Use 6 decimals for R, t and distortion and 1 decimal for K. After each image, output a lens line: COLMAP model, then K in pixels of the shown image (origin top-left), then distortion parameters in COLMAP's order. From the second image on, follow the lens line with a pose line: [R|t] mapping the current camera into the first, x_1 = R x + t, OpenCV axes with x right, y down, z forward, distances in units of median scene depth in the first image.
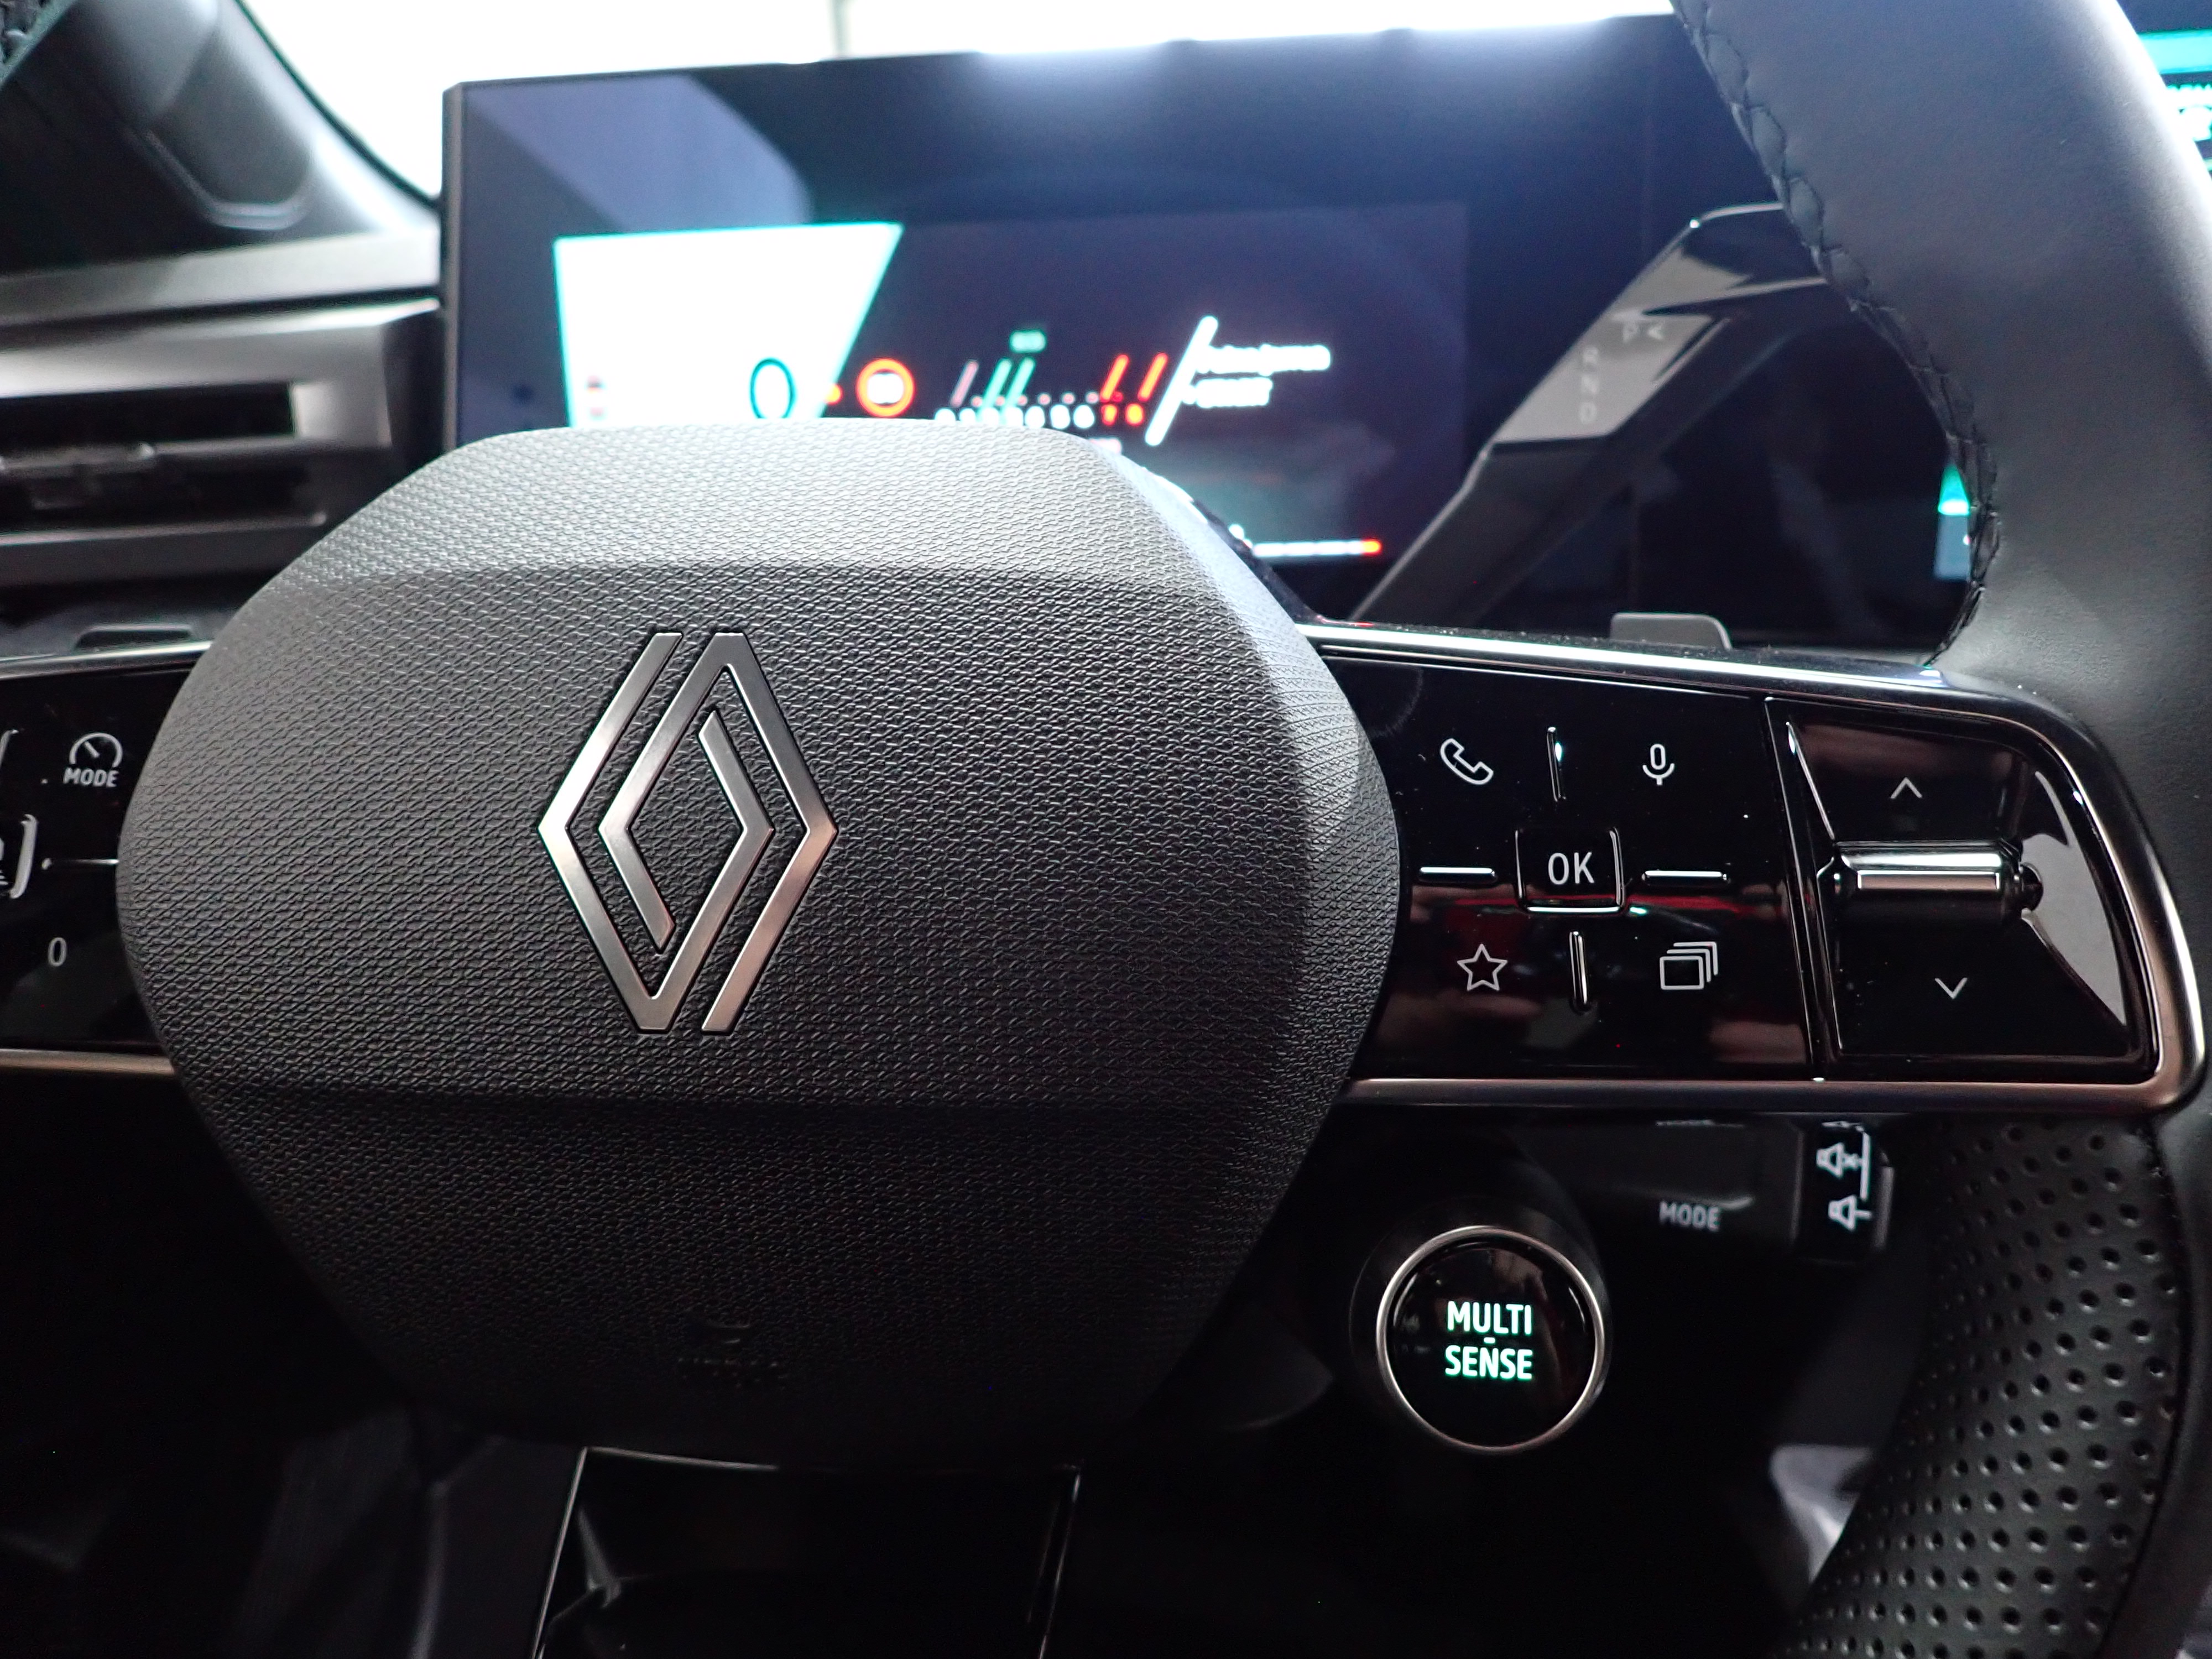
lens RADIAL K [[1632.5, 0, 1106.0], [0, 1632.5, 829.5], [0, 0, 1]] dist [0.002920, -0.005514]
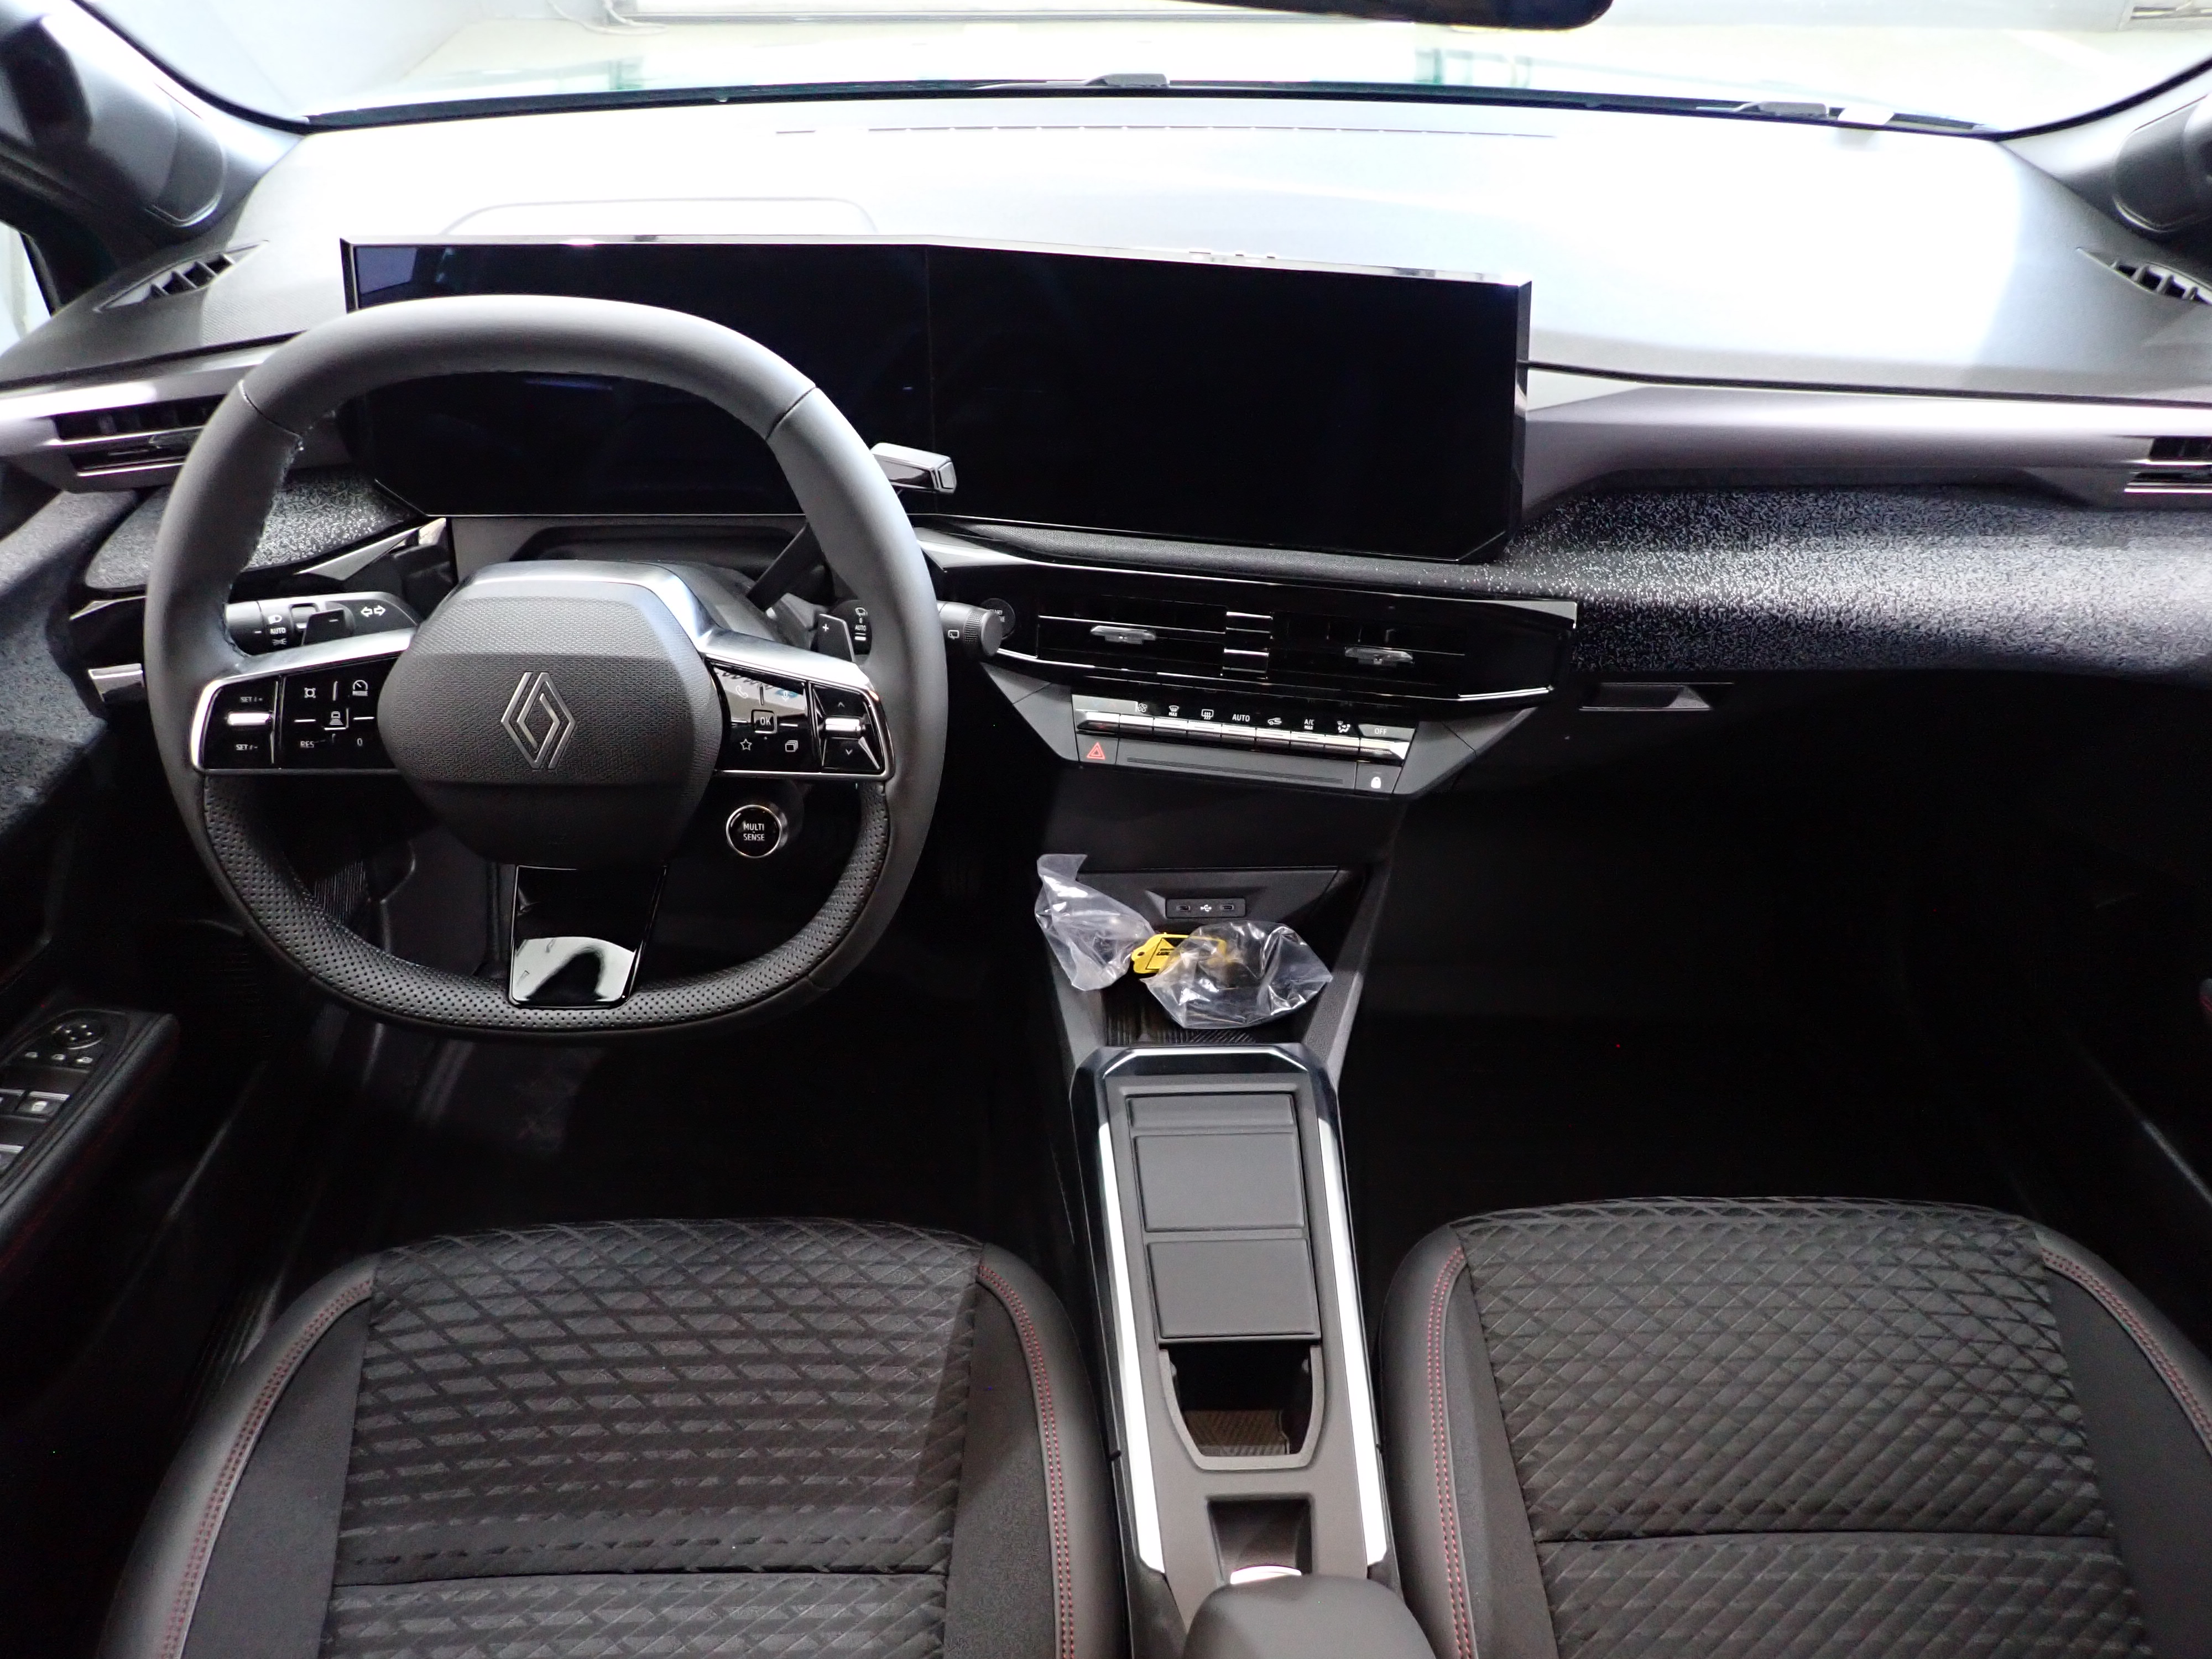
lens RADIAL K [[1632.5, 0, 1106.0], [0, 1632.5, 829.5], [0, 0, 1]] dist [0.002920, -0.005514]
pose [[0.991324, -0.028488, 0.128317, 0.573769], [-0.015152, 0.944956, 0.326847, -1.018623], [-0.130565, -0.325955, 0.936326, -2.873864]]
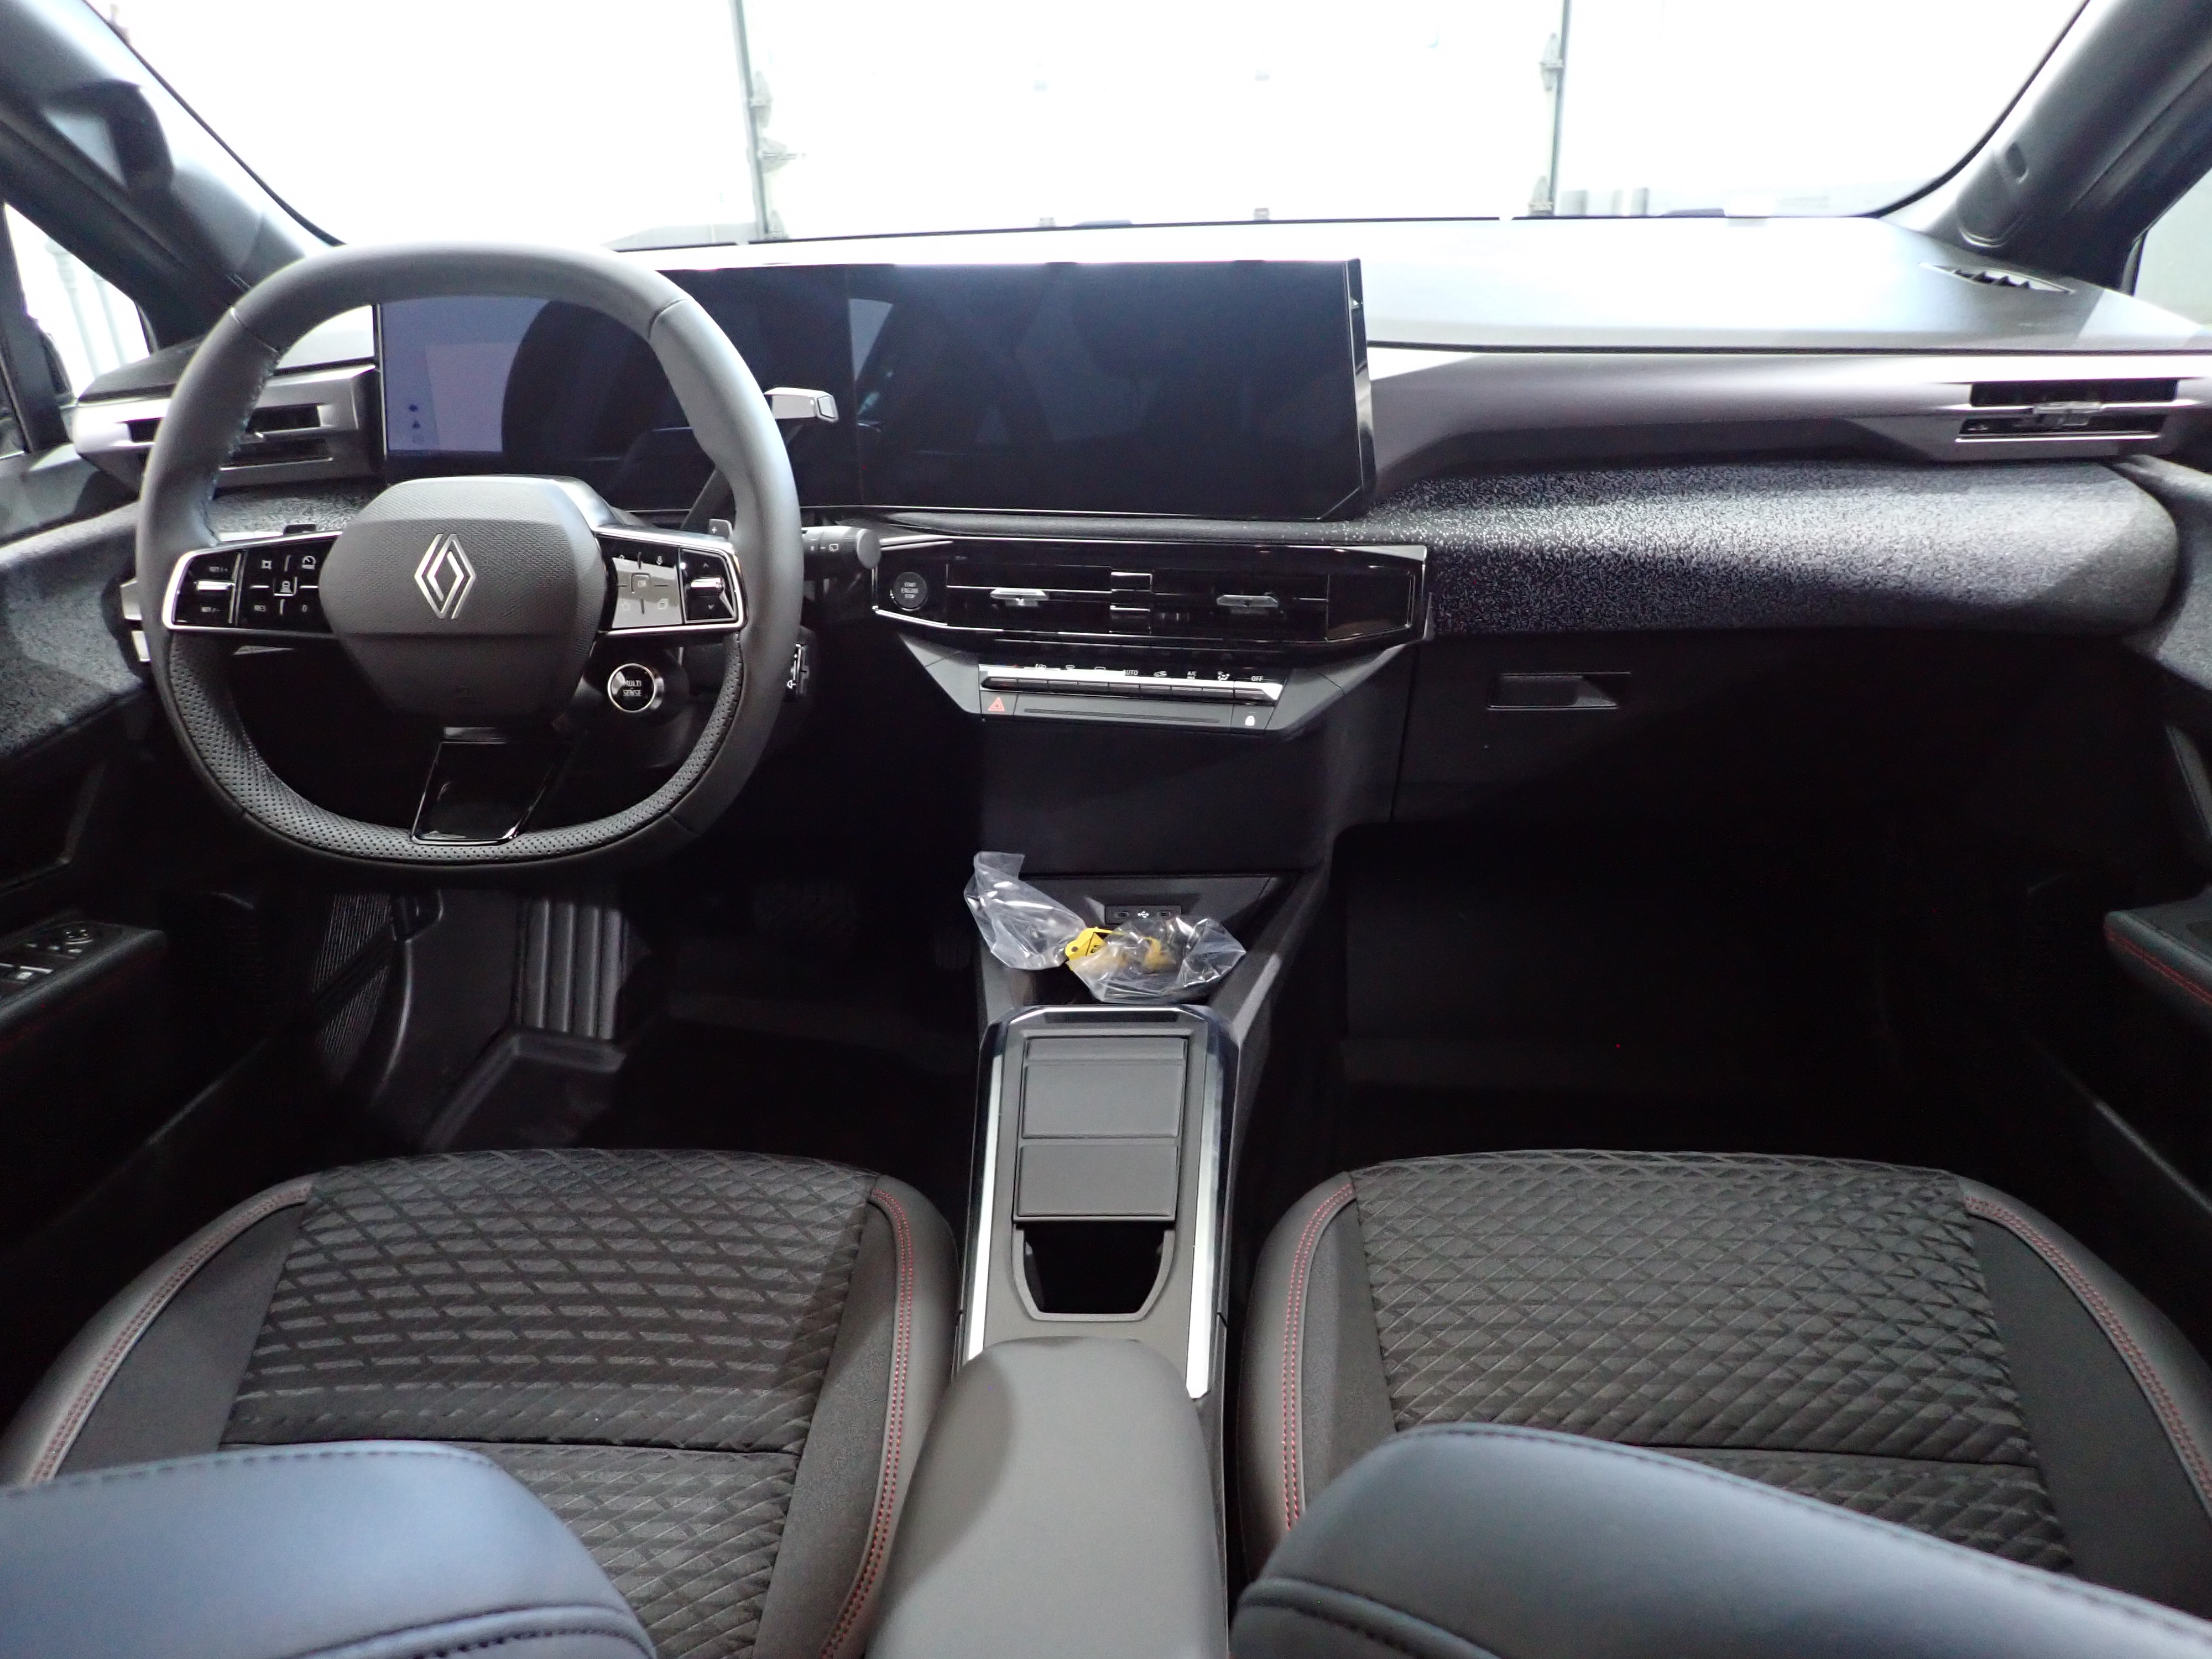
lens RADIAL K [[1632.5, 0, 1106.0], [0, 1632.5, 829.5], [0, 0, 1]] dist [0.002920, -0.005514]
pose [[0.999544, -0.011604, 0.027890, 1.408034], [0.008181, 0.992758, 0.119852, 0.164697], [-0.029079, -0.119569, 0.992400, -3.572167]]
